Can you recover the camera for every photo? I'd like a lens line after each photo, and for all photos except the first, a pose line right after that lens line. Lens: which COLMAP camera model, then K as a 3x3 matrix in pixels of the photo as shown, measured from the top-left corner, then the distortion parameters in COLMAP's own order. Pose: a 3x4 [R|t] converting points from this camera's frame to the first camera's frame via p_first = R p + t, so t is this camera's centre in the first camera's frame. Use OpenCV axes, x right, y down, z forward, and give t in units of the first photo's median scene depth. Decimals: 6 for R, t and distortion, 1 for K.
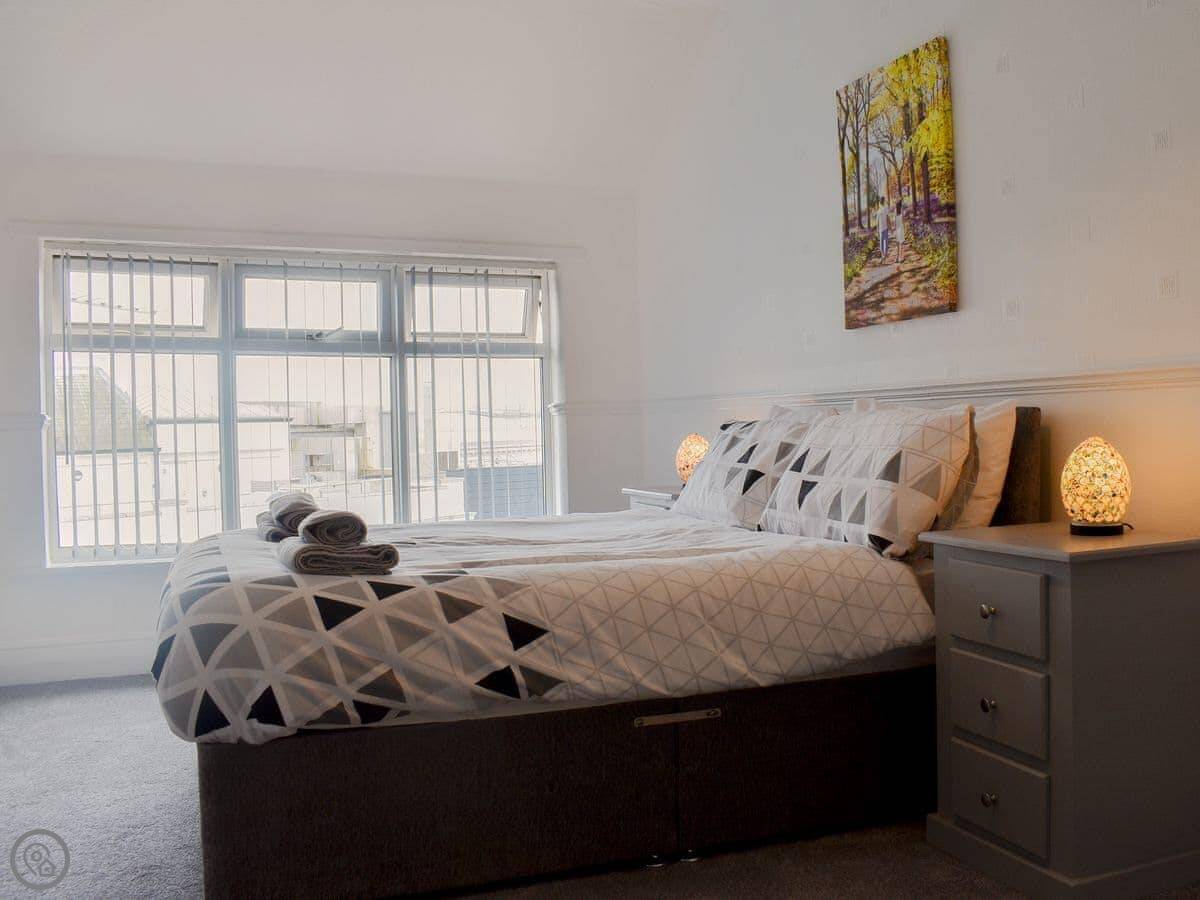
lens RADIAL K [[1174.0, 0, 600.9], [0, 1174.0, 451.2], [0, 0, 1]] dist [-0.027499, 0.000000]
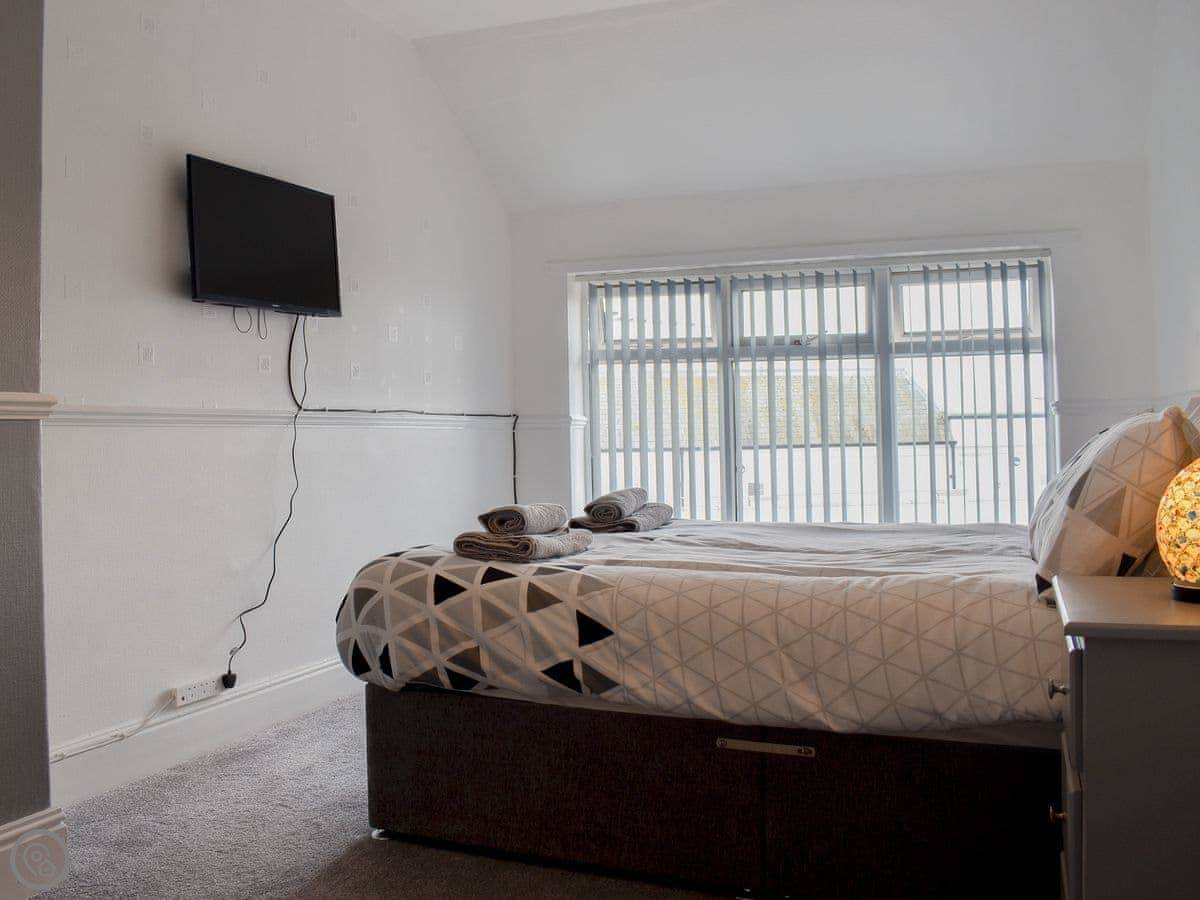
lens RADIAL K [[1088.9, 0, 599.9], [0, 1088.9, 449.3], [0, 0, 1]] dist [-0.051857, 0.002712]
pose [[0.711045, 0.020318, -0.702853, 0.594803], [-0.016458, 0.999789, 0.012252, -0.017608], [0.702954, 0.002856, 0.711229, 0.311394]]
